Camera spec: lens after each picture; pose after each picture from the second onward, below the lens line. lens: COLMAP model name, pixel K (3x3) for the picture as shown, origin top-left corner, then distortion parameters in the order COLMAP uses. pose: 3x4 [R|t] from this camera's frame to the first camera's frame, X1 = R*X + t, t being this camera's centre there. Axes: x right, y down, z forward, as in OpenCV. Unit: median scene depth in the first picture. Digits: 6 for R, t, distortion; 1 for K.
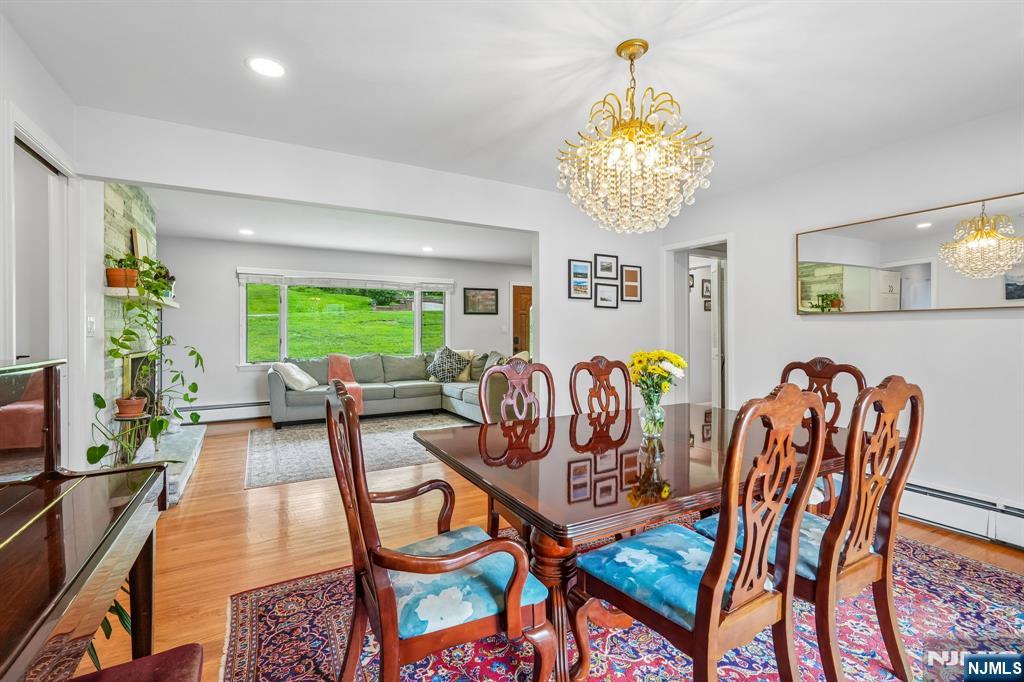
lens RADIAL K [[453.9, 0, 502.3], [0, 453.9, 335.7], [0, 0, 1]] dist [-0.009623, 0.004753]
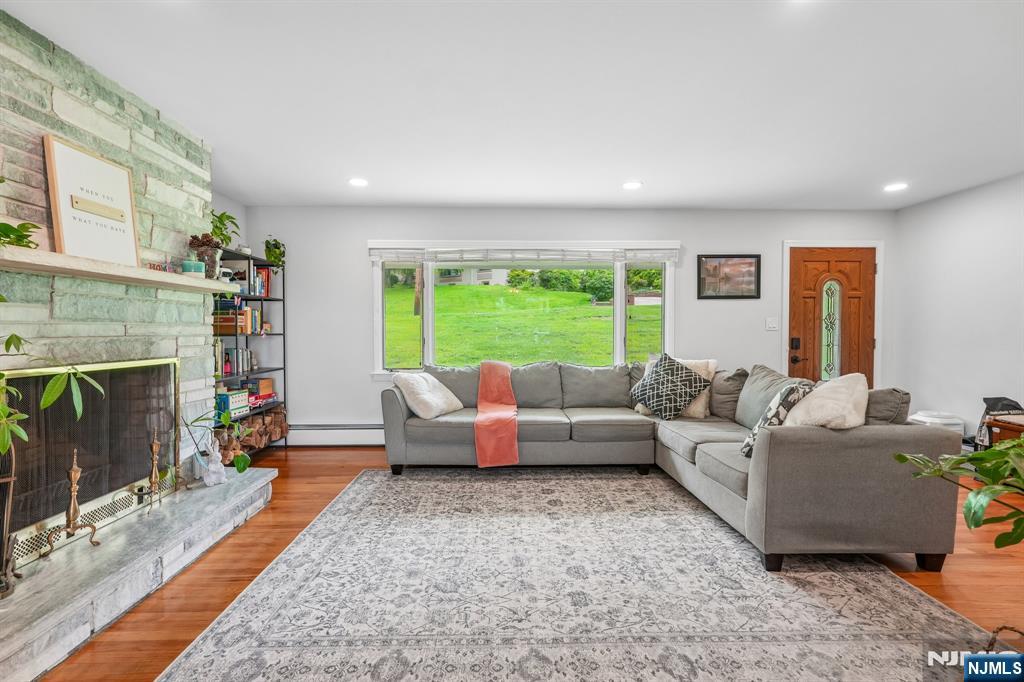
lens RADIAL K [[453.9, 0, 507.9], [0, 453.9, 337.0], [0, 0, 1]] dist [-0.009623, 0.004753]
pose [[0.890430, 0.008560, -0.455040, -0.039996], [-0.004499, 0.999940, 0.010006, -0.002403], [0.455099, -0.006863, 0.890415, 0.403909]]
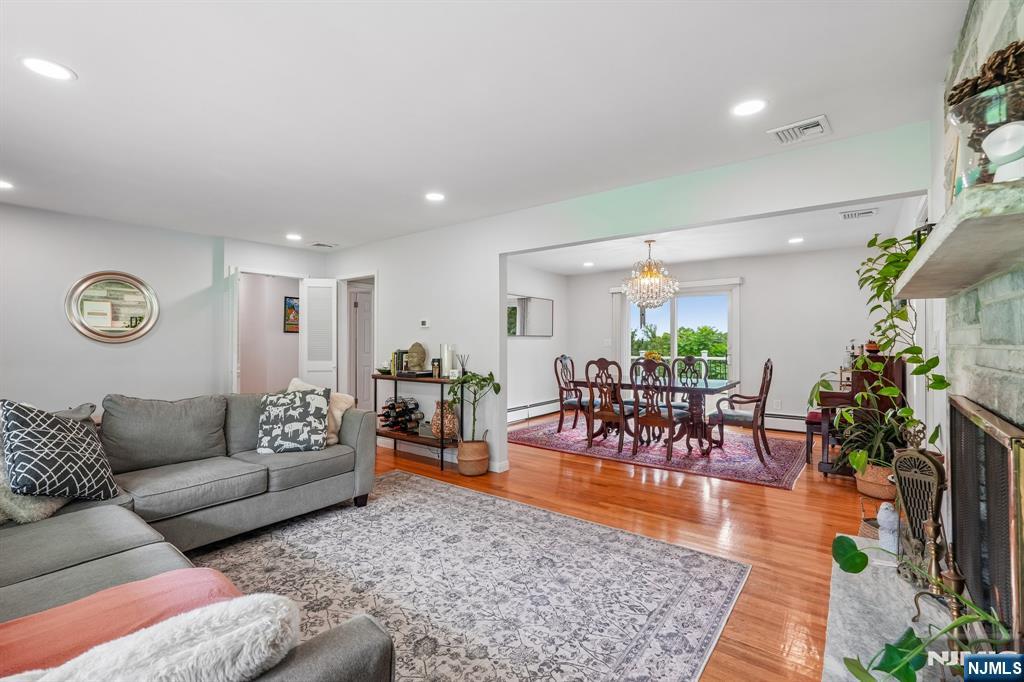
lens RADIAL K [[453.9, 0, 511.4], [0, 453.9, 340.8], [0, 0, 1]] dist [-0.009623, 0.004753]
pose [[-0.414988, 0.005640, 0.909809, -0.544255], [0.008737, 0.999959, -0.002214, -0.011648], [-0.909785, 0.007030, -0.415020, 0.837648]]
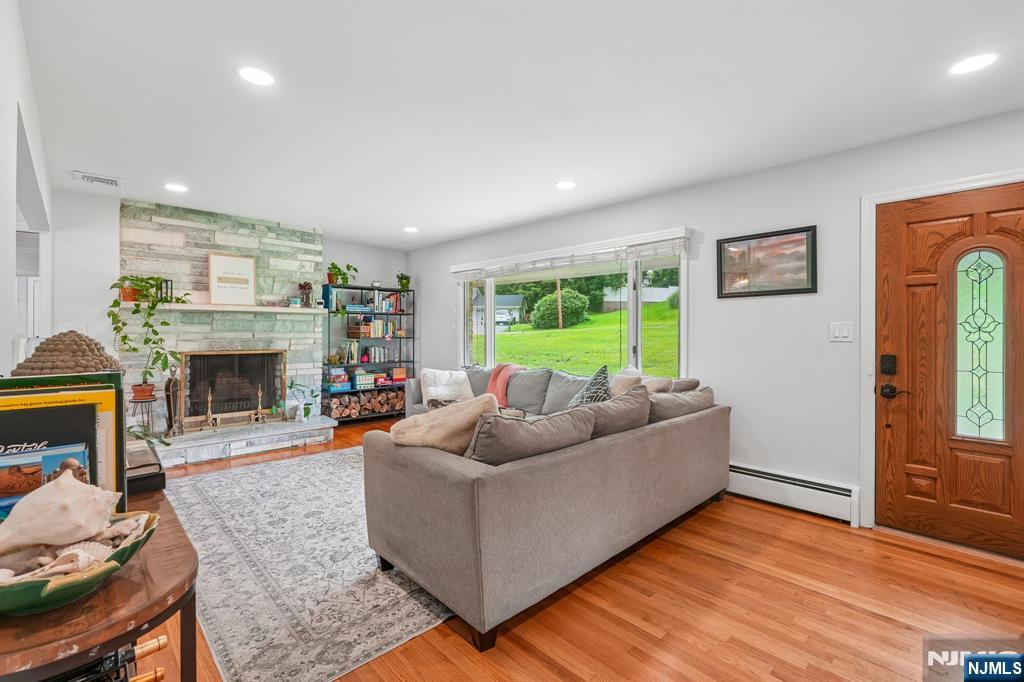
lens RADIAL K [[453.9, 0, 505.5], [0, 453.9, 330.8], [0, 0, 1]] dist [-0.009623, 0.004753]
pose [[0.265225, 0.000467, -0.964187, 0.341000], [-0.010998, 0.999936, -0.002541, -0.013134], [0.964124, 0.011278, 0.265213, 0.777216]]
